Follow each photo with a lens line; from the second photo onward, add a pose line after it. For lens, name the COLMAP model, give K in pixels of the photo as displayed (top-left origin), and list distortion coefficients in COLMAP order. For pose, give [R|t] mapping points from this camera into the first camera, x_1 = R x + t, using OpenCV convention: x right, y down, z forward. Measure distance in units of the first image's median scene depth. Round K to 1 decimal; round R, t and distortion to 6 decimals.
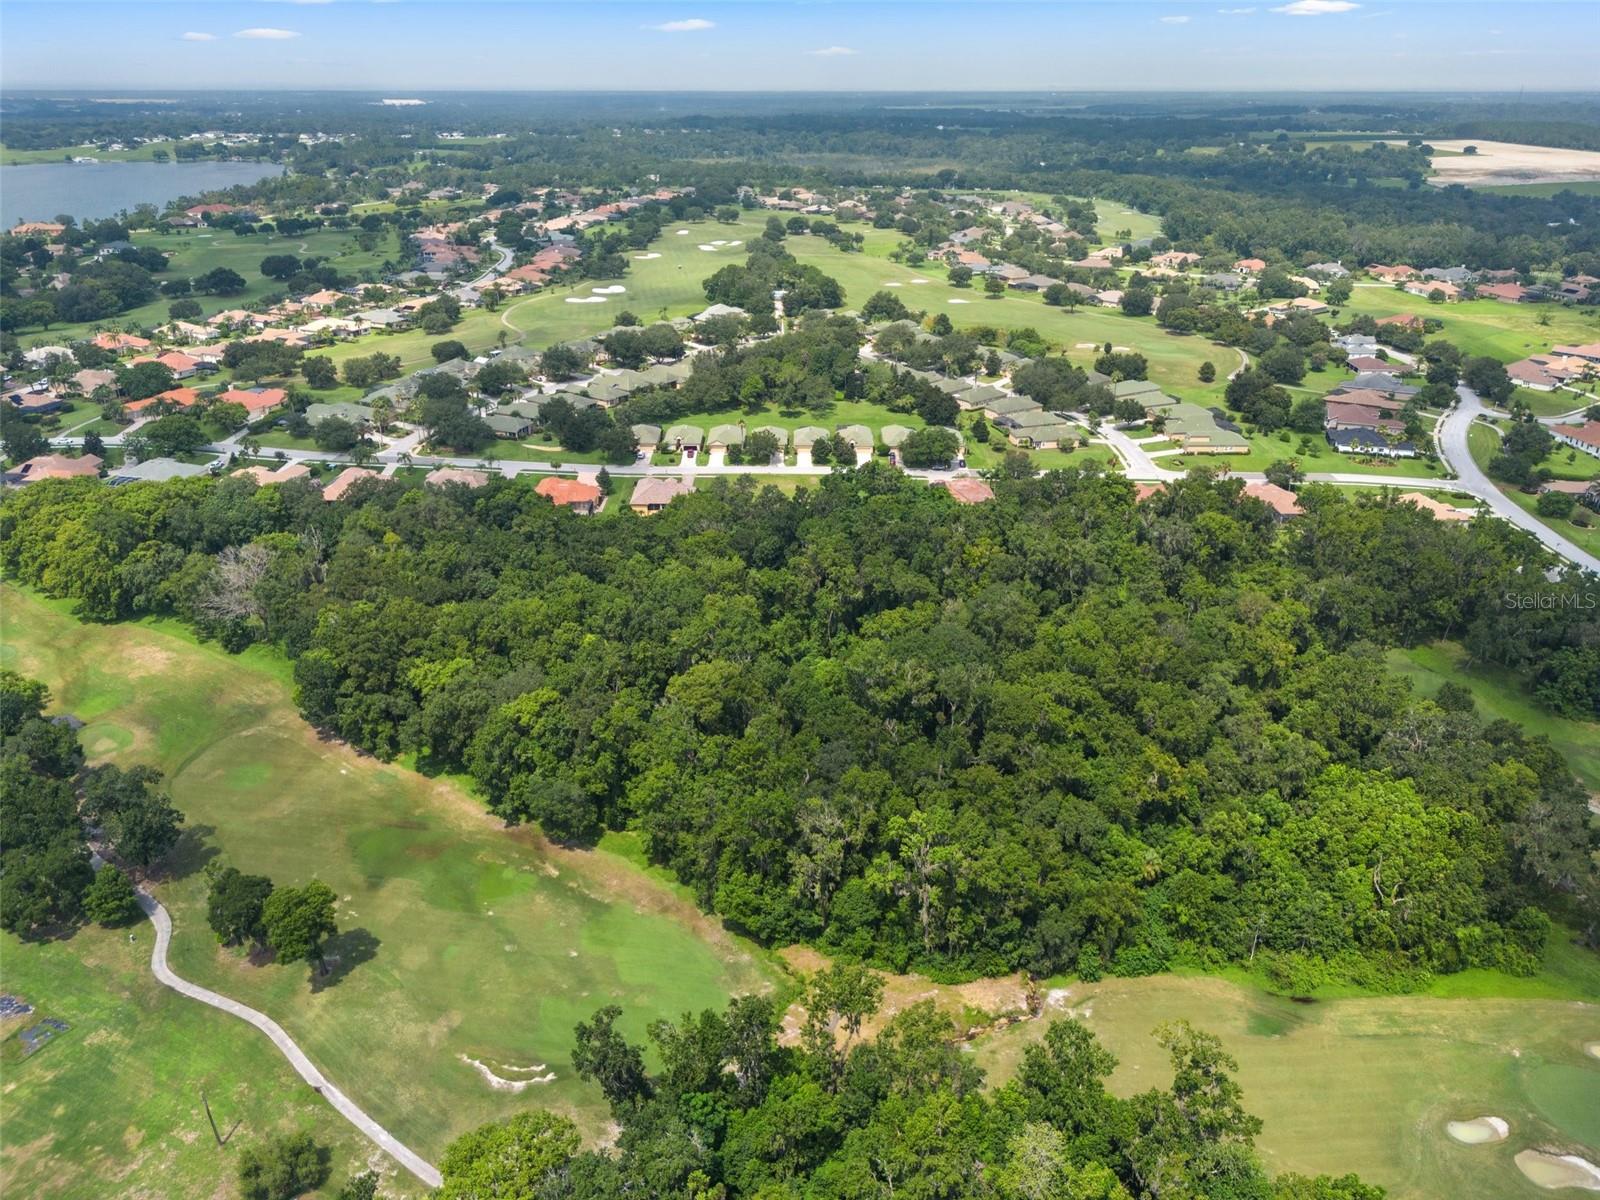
lens RADIAL K [[1189.8, 0, 790.9], [0, 1189.8, 592.9], [0, 0, 1]] dist [0.068358, -0.073475]
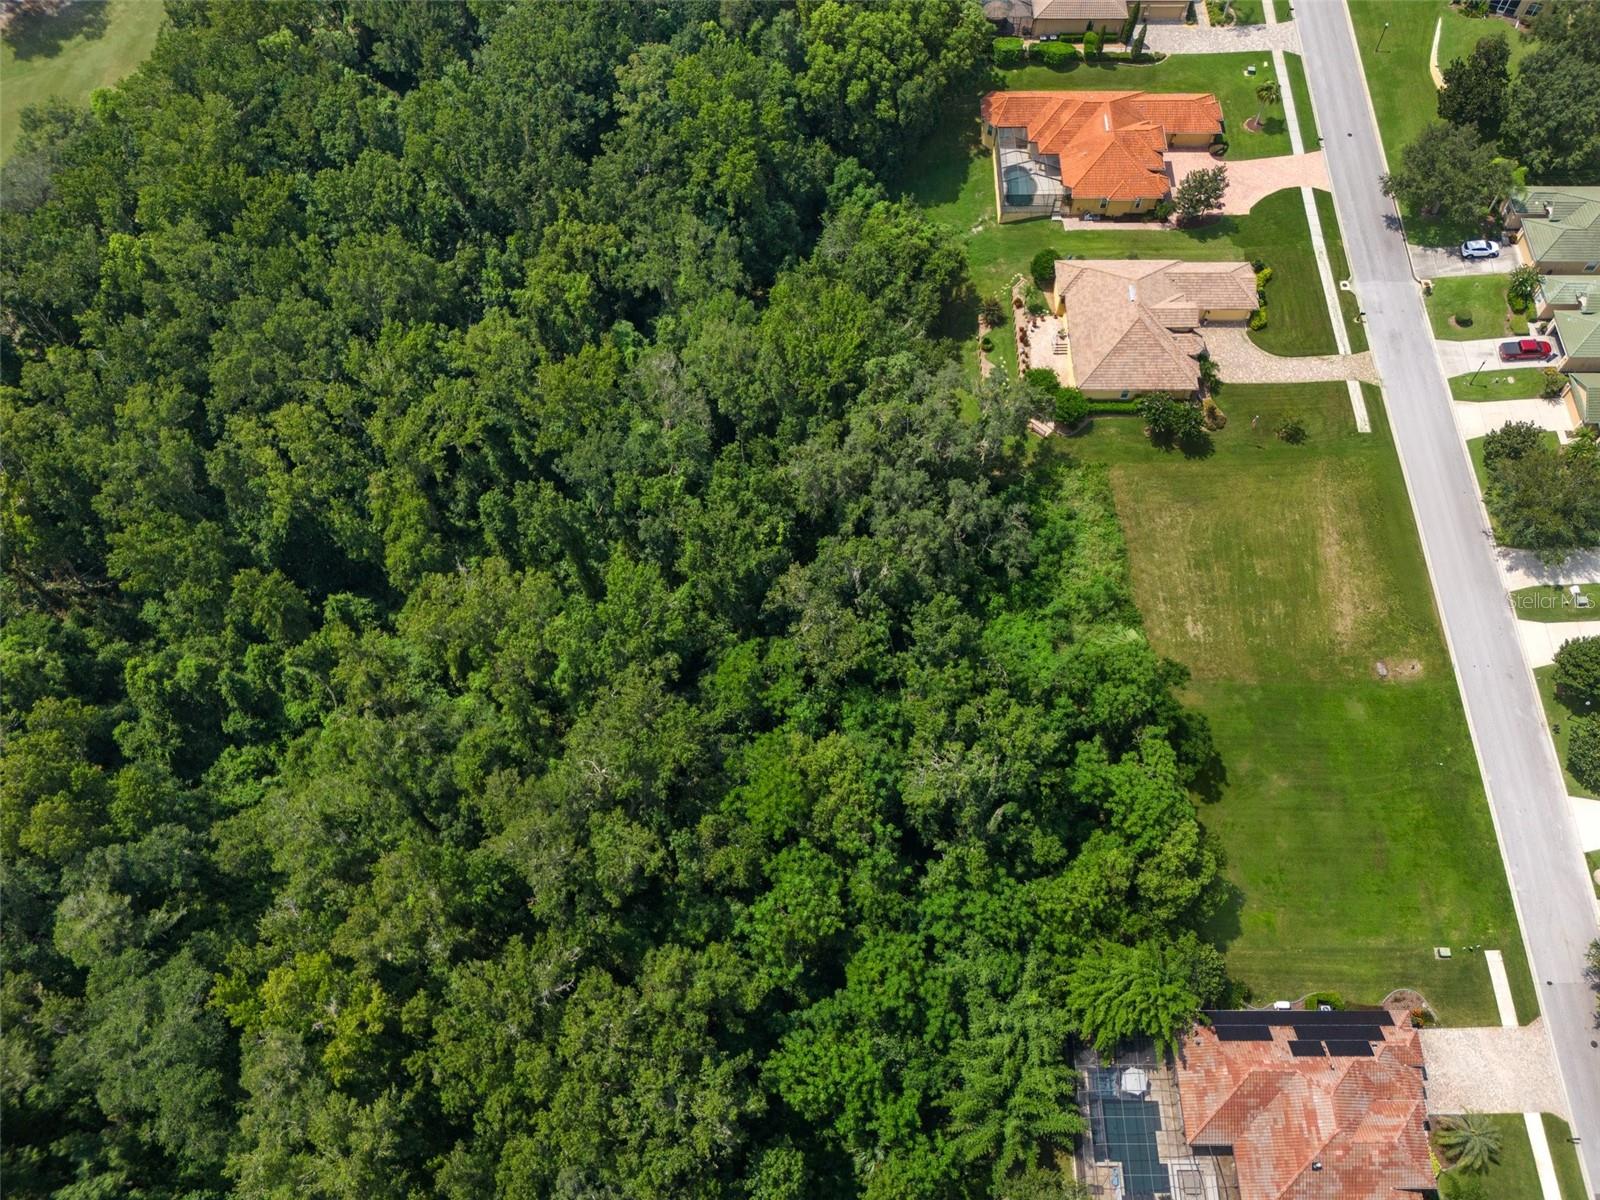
lens RADIAL K [[1203.6, 0, 821.1], [0, 1203.6, 681.7], [0, 0, 1]] dist [0.026643, -0.006797]
pose [[0.009994, 0.900482, -0.434778, 0.080699], [-0.408870, 0.400471, 0.820029, -0.145393], [0.912538, 0.169573, 0.372183, 0.346649]]
